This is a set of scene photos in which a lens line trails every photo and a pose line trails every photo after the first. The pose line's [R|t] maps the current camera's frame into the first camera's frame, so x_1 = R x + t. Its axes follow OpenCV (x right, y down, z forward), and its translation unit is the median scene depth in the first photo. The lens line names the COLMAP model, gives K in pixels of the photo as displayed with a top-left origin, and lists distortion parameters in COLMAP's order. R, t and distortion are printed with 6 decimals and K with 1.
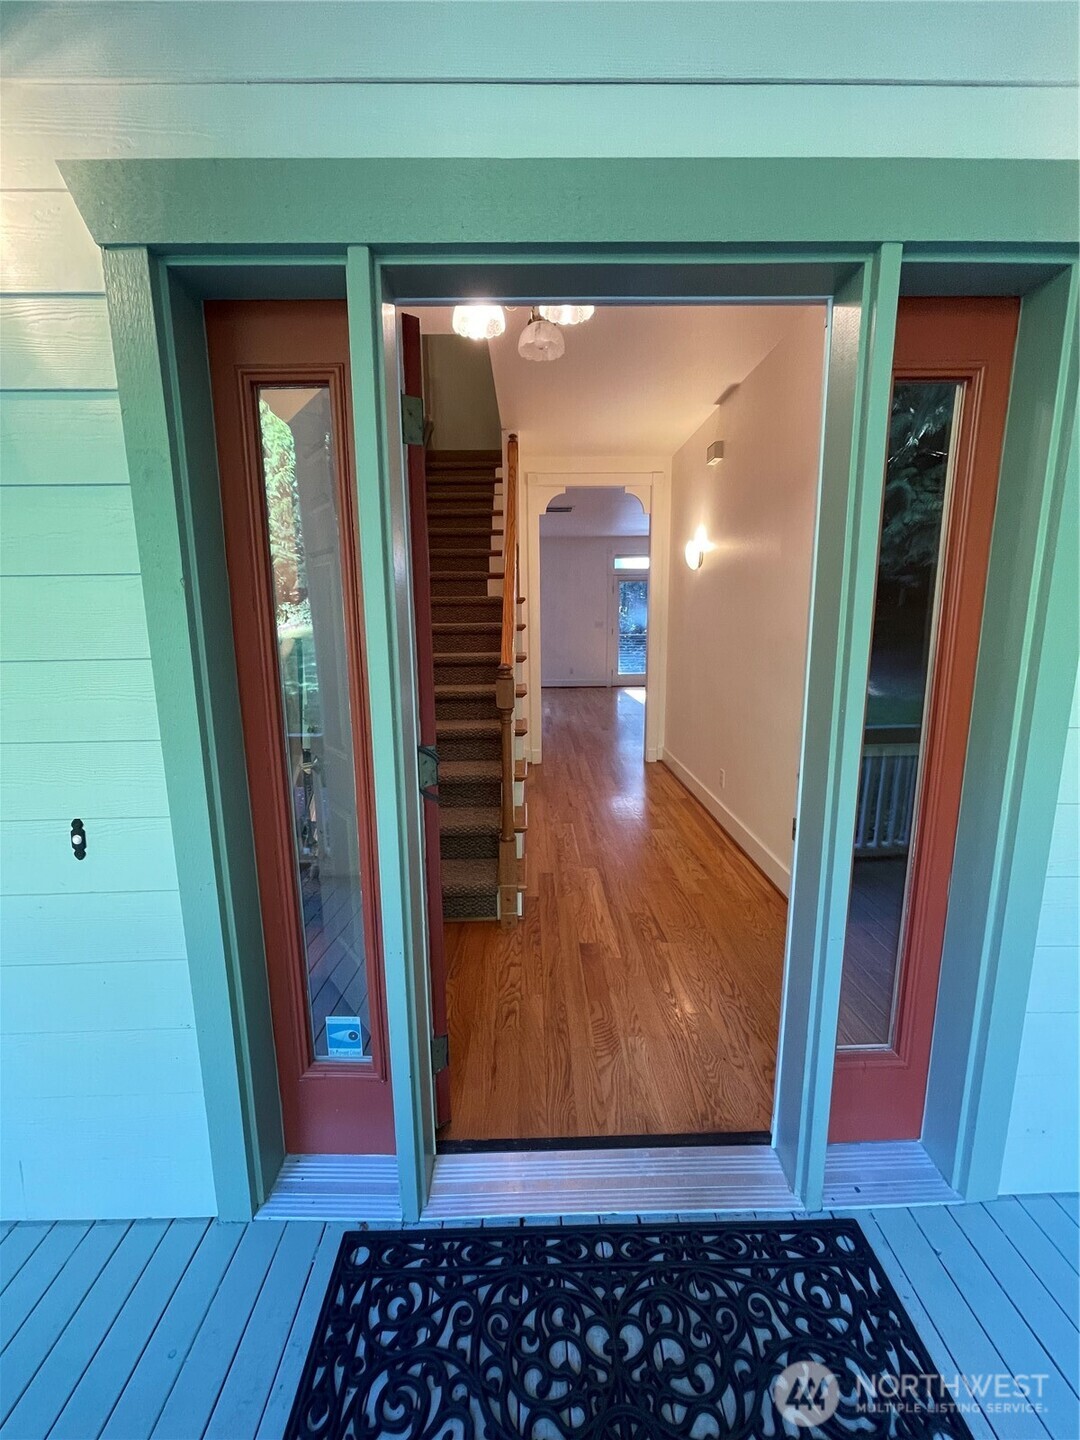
lens RADIAL K [[580.2, 0, 537.9], [0, 580.2, 714.6], [0, 0, 1]] dist [-0.001809, -0.000336]
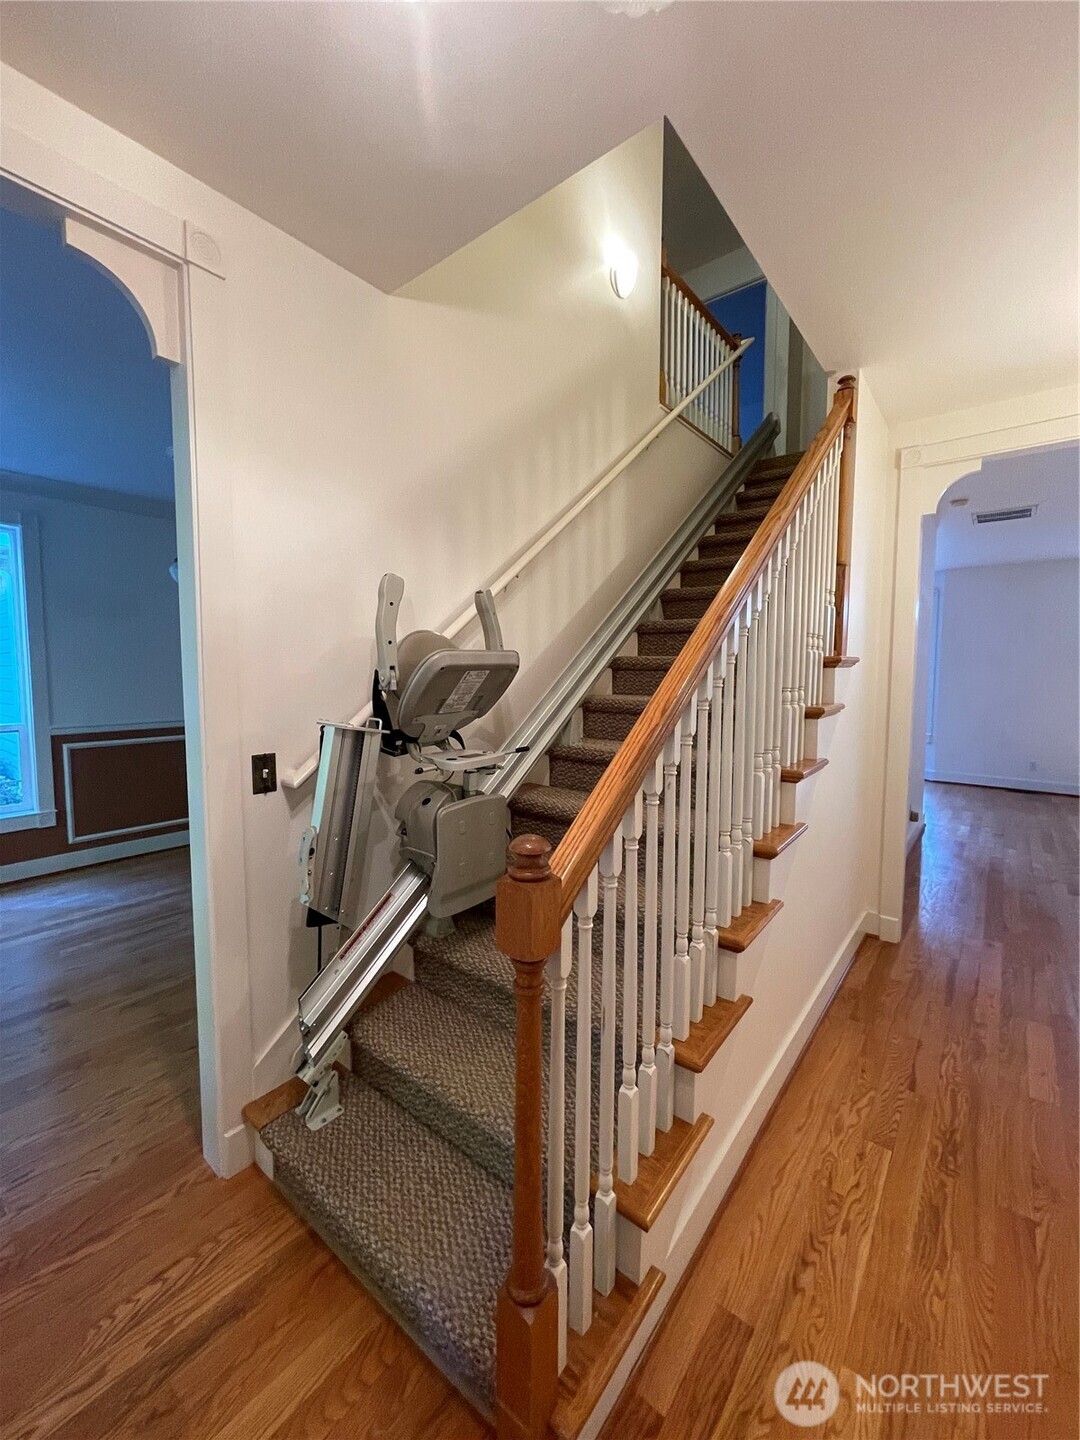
lens RADIAL K [[580.2, 0, 537.9], [0, 580.2, 714.6], [0, 0, 1]] dist [-0.001809, -0.000336]
pose [[0.769238, 0.054684, -0.636618, 0.093806], [-0.116278, 0.991675, -0.055318, -0.073259], [0.628293, 0.116578, 0.769193, 0.358332]]
